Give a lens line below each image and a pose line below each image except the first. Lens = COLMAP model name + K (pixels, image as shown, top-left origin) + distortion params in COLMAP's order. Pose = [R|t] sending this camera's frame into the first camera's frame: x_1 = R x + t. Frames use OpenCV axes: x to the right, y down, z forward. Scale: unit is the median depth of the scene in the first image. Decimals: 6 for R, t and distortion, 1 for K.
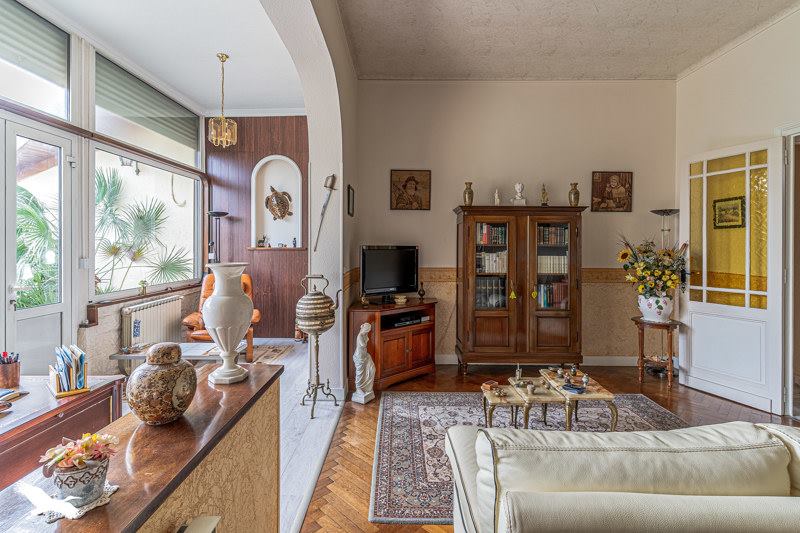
lens RADIAL K [[384.2, 0, 397.6], [0, 384.2, 249.2], [0, 0, 1]] dist [-0.013904, -0.000567]
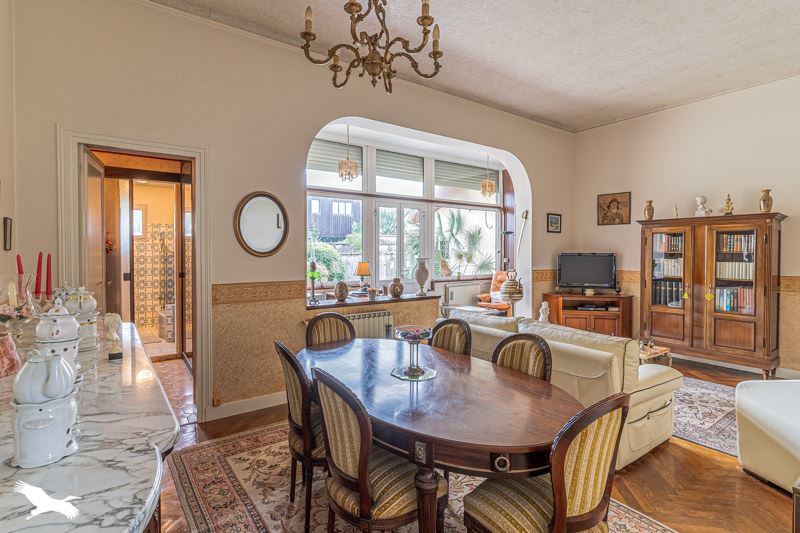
lens RADIAL K [[384.2, 0, 397.6], [0, 384.2, 249.2], [0, 0, 1]] dist [-0.013904, -0.000567]
pose [[0.585743, -0.009291, -0.810444, 0.689916], [-0.009764, 0.999781, -0.018518, 0.009432], [0.810438, 0.018760, 0.585524, -0.344584]]
